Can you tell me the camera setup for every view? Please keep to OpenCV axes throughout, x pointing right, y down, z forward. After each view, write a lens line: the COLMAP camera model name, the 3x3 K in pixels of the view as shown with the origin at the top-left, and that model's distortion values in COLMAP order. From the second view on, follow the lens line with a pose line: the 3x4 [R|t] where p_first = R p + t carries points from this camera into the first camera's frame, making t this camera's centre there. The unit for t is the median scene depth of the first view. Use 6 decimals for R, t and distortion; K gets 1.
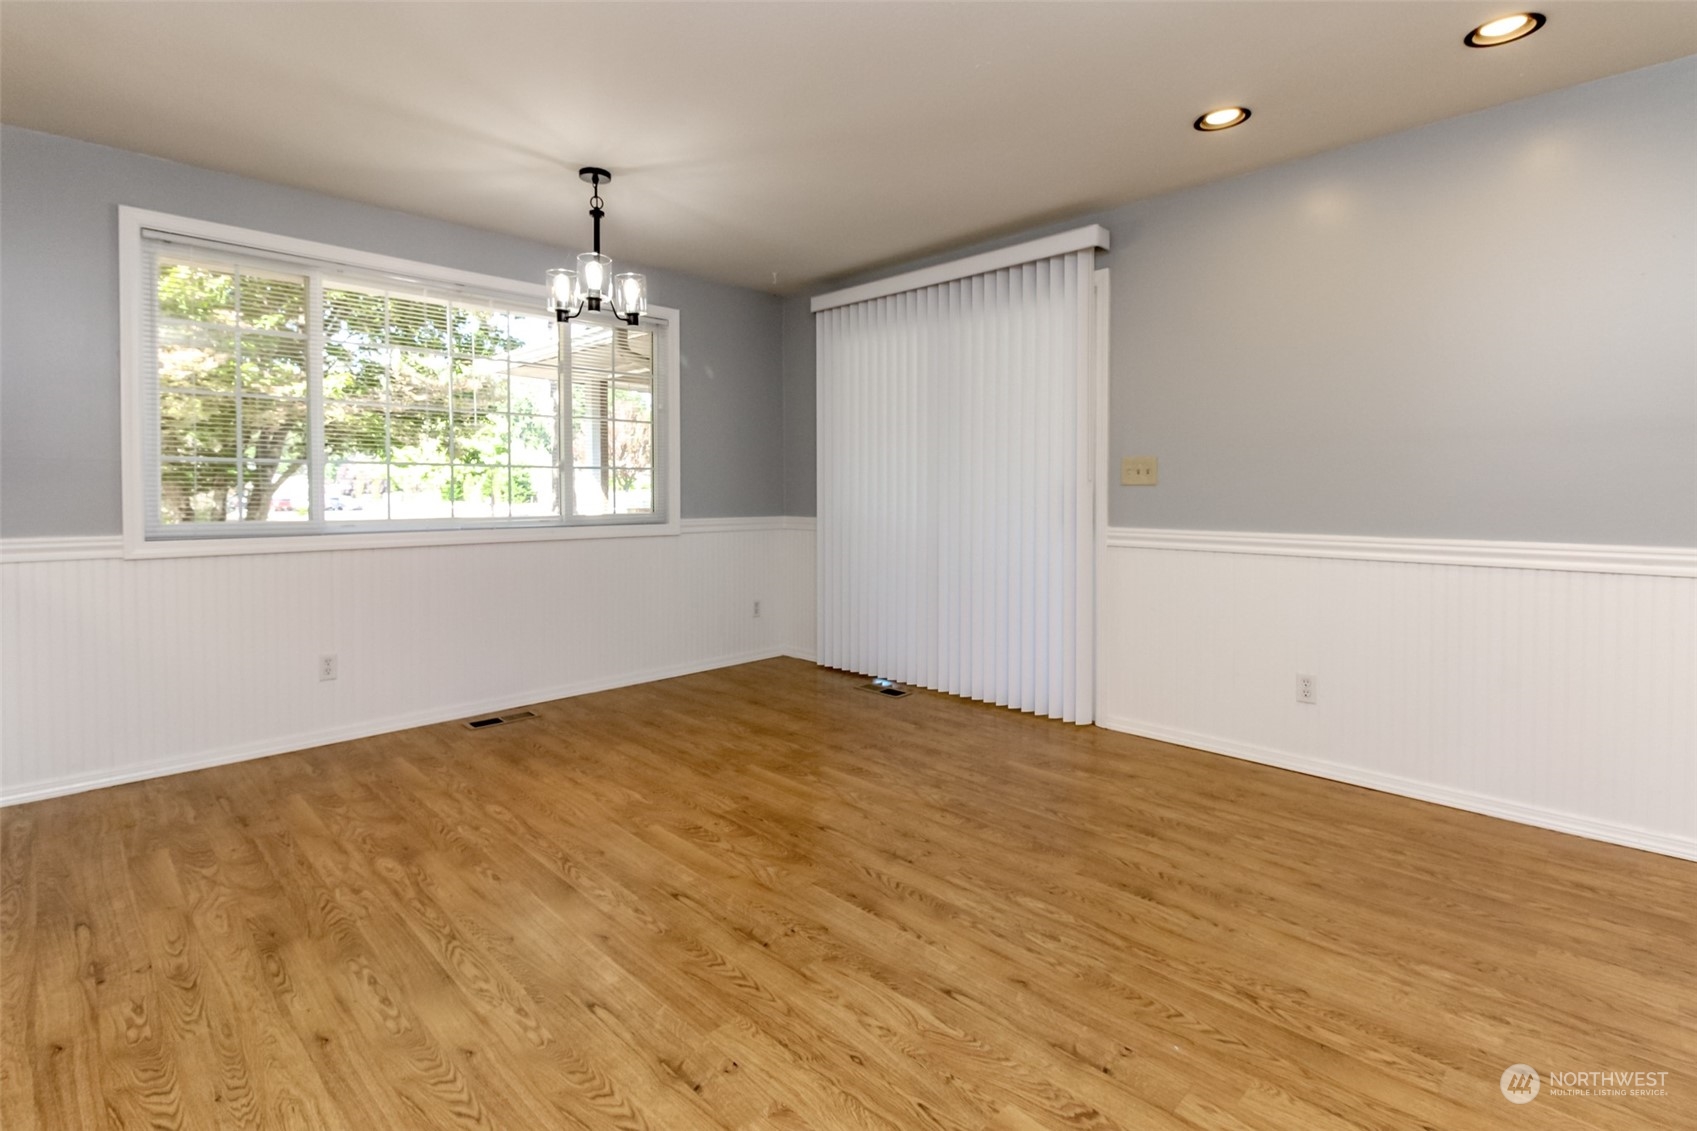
lens RADIAL K [[796.5, 0, 851.1], [0, 796.5, 486.5], [0, 0, 1]] dist [0.017794, -0.012220]
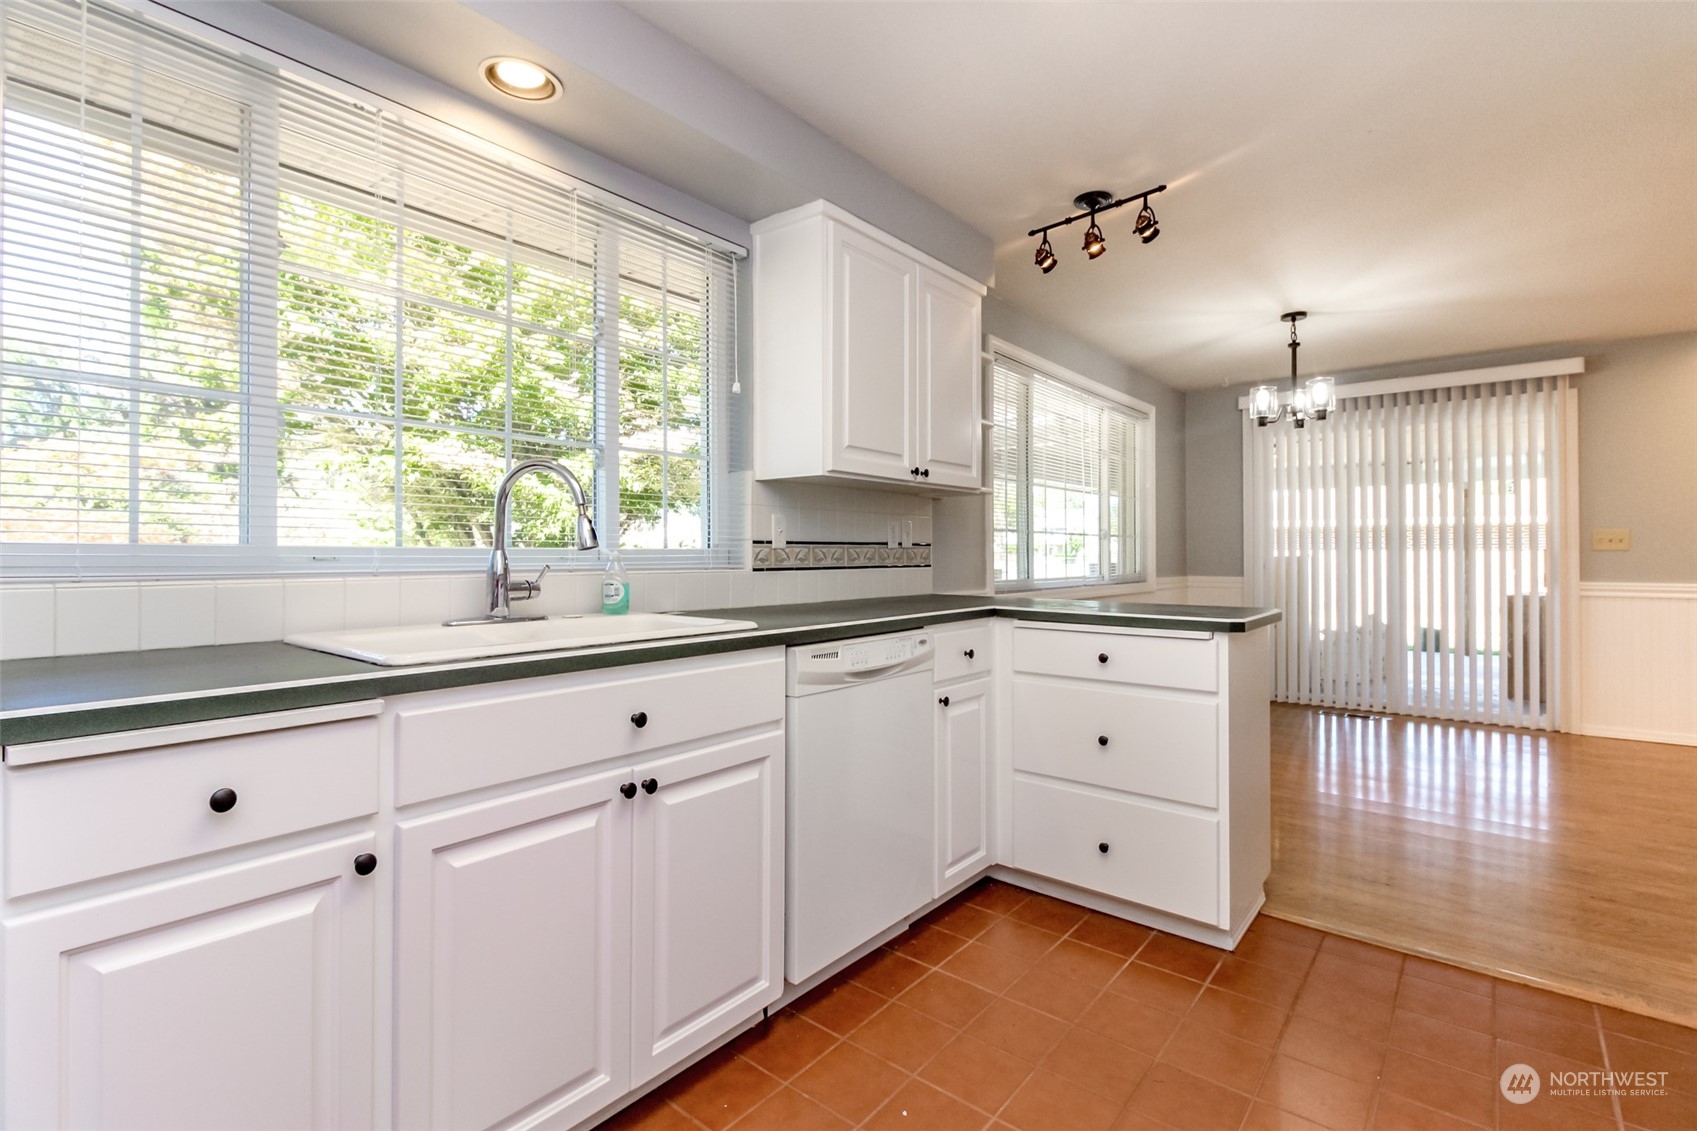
lens RADIAL K [[786.7, 0, 855.5], [0, 786.7, 544.3], [0, 0, 1]] dist [0.016084, -0.011626]
pose [[0.994726, 0.001329, 0.102555, -1.546616], [-0.000795, 0.999986, -0.005245, -0.009885], [-0.102561, 0.005136, 0.994713, -0.282378]]
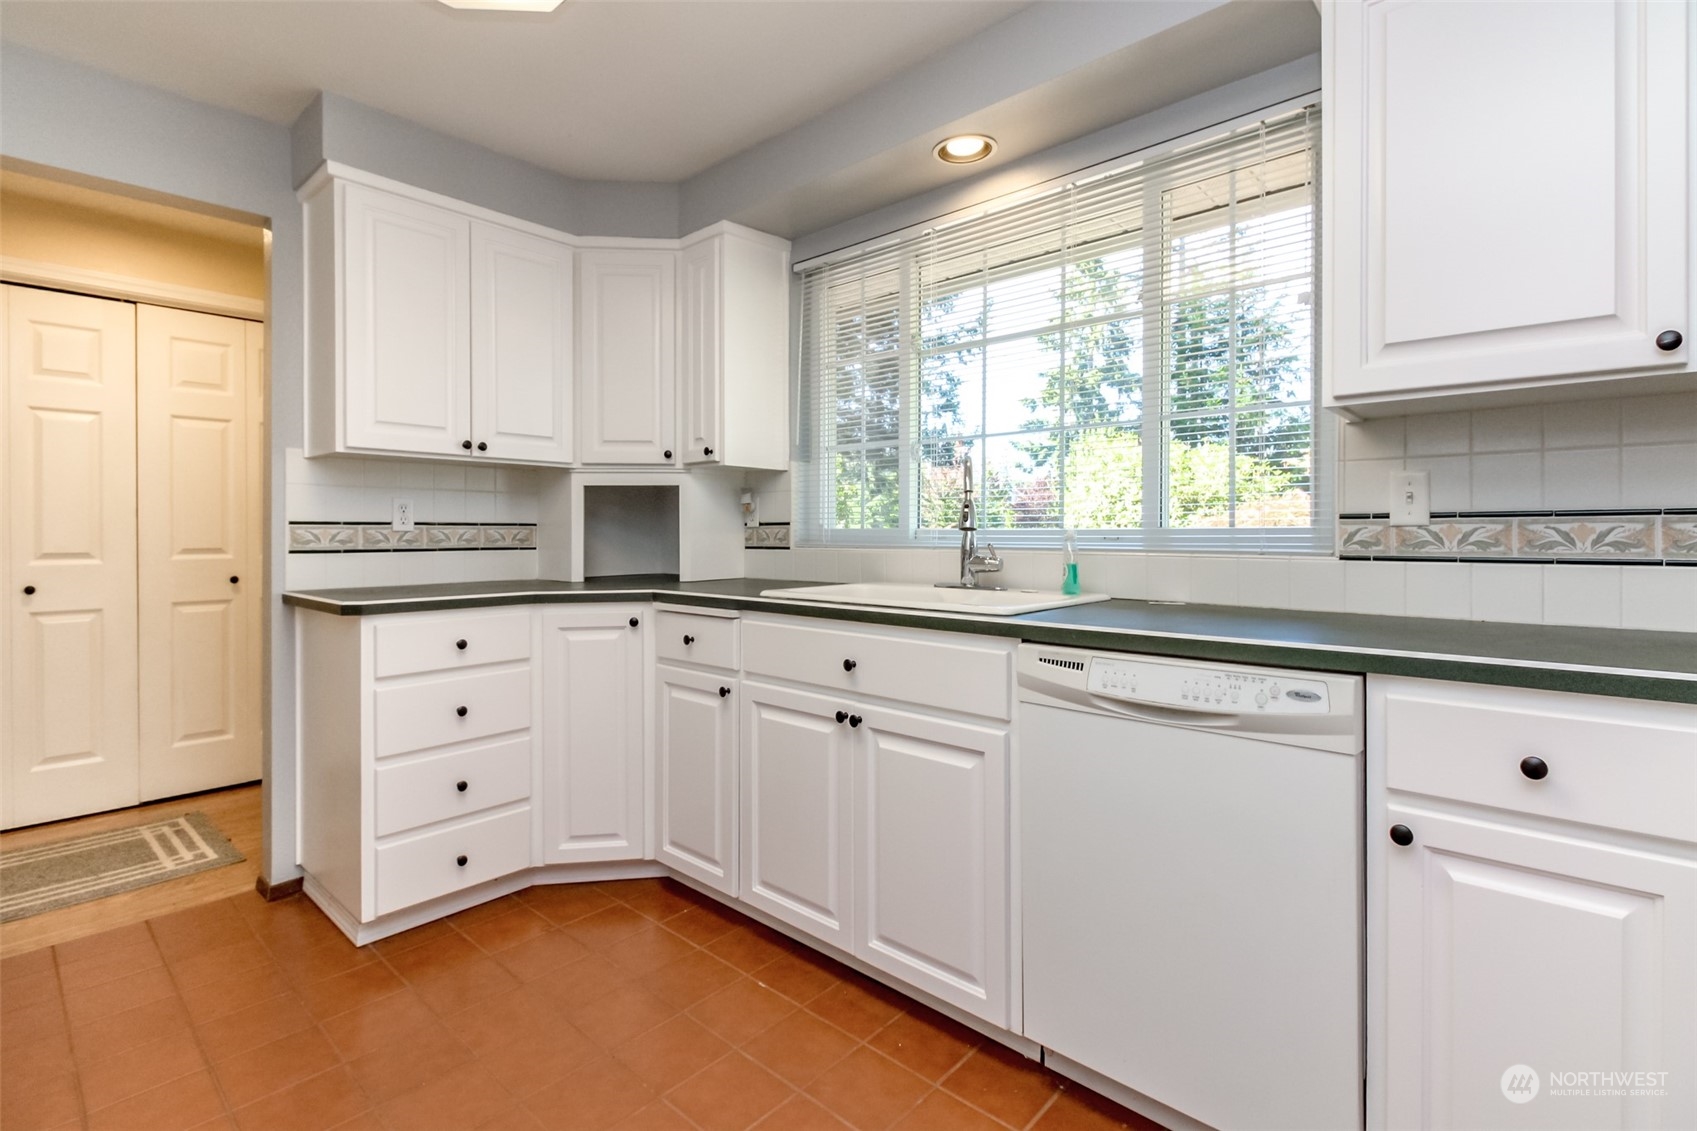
lens RADIAL K [[779.7, 0, 850.4], [0, 779.7, 534.8], [0, 0, 1]] dist [0.014666, -0.011625]
pose [[0.053702, -0.000424, -0.998557, -0.885995], [0.006111, 0.999981, -0.000096, -0.004402], [0.998538, -0.006098, 0.053704, 0.305779]]
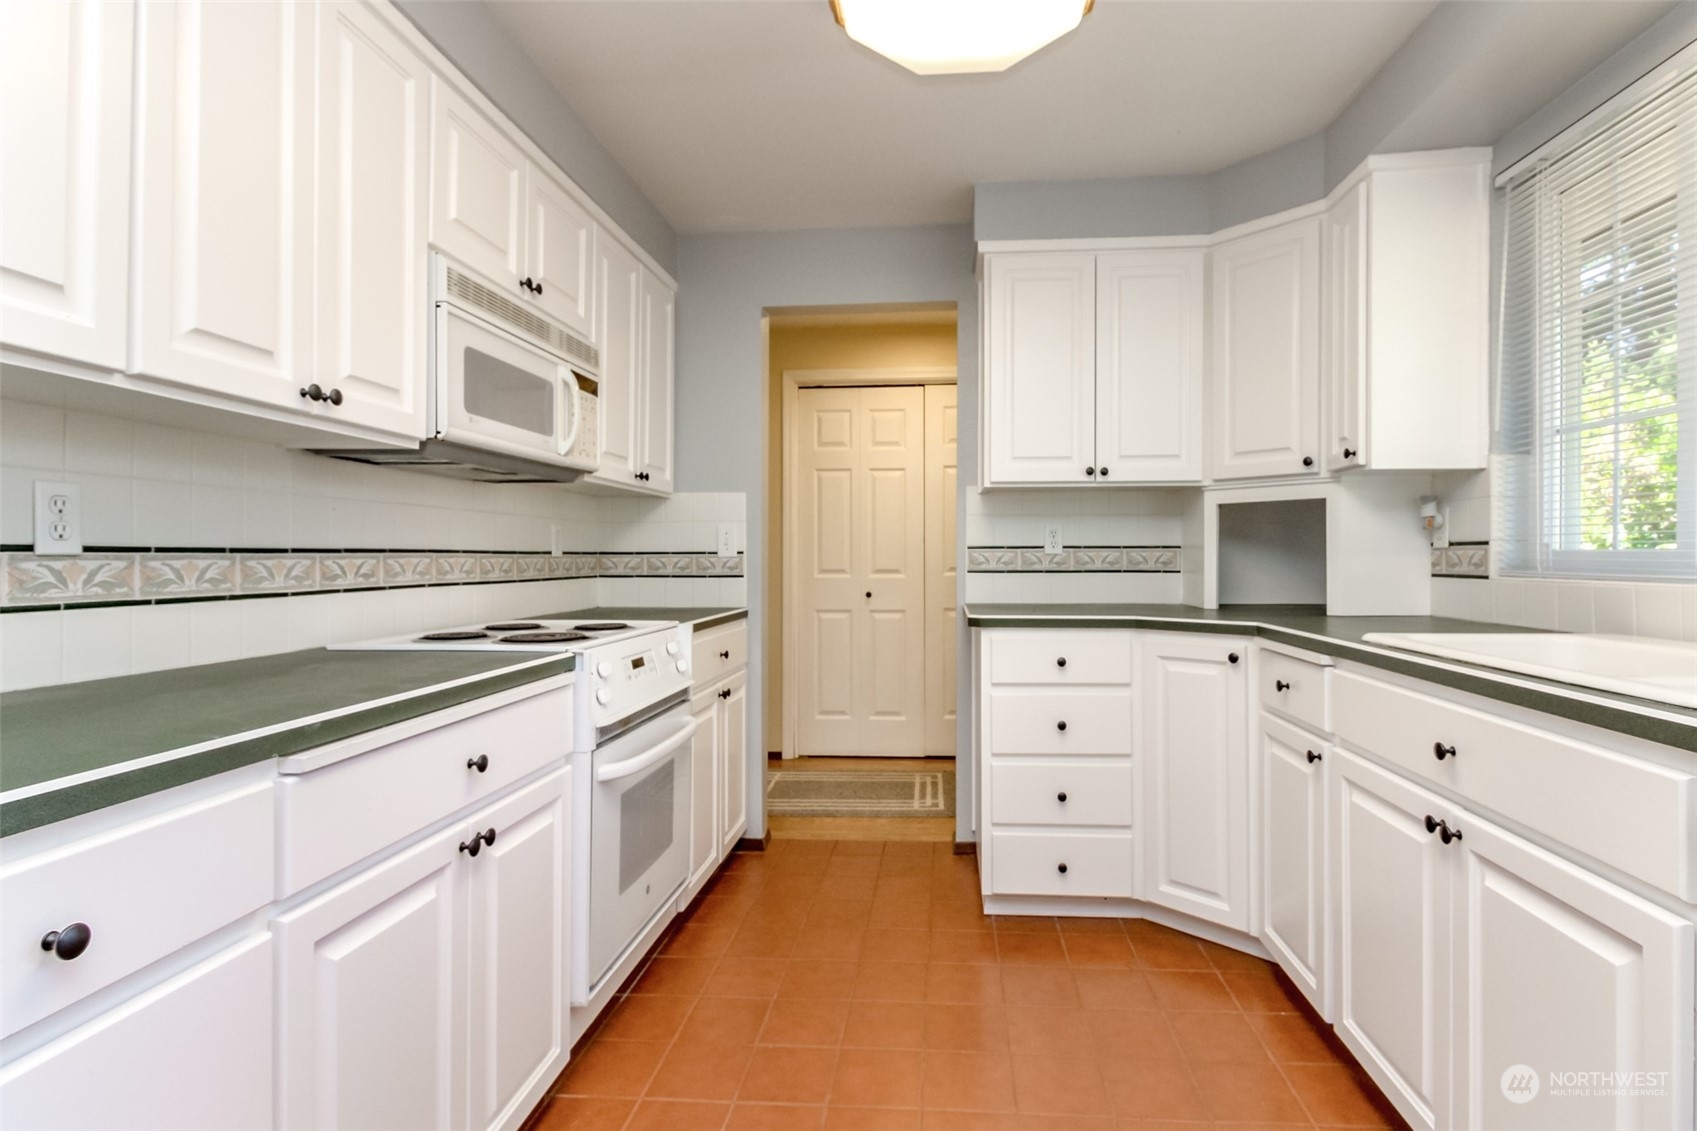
lens RADIAL K [[801.0, 0, 899.5], [0, 801.0, 554.2], [0, 0, 1]] dist [0.017948, -0.012254]
pose [[-0.750418, -0.001173, -0.660962, -1.022781], [0.003570, 0.999977, -0.005828, -0.007034], [0.660953, -0.006733, -0.750397, 0.513506]]
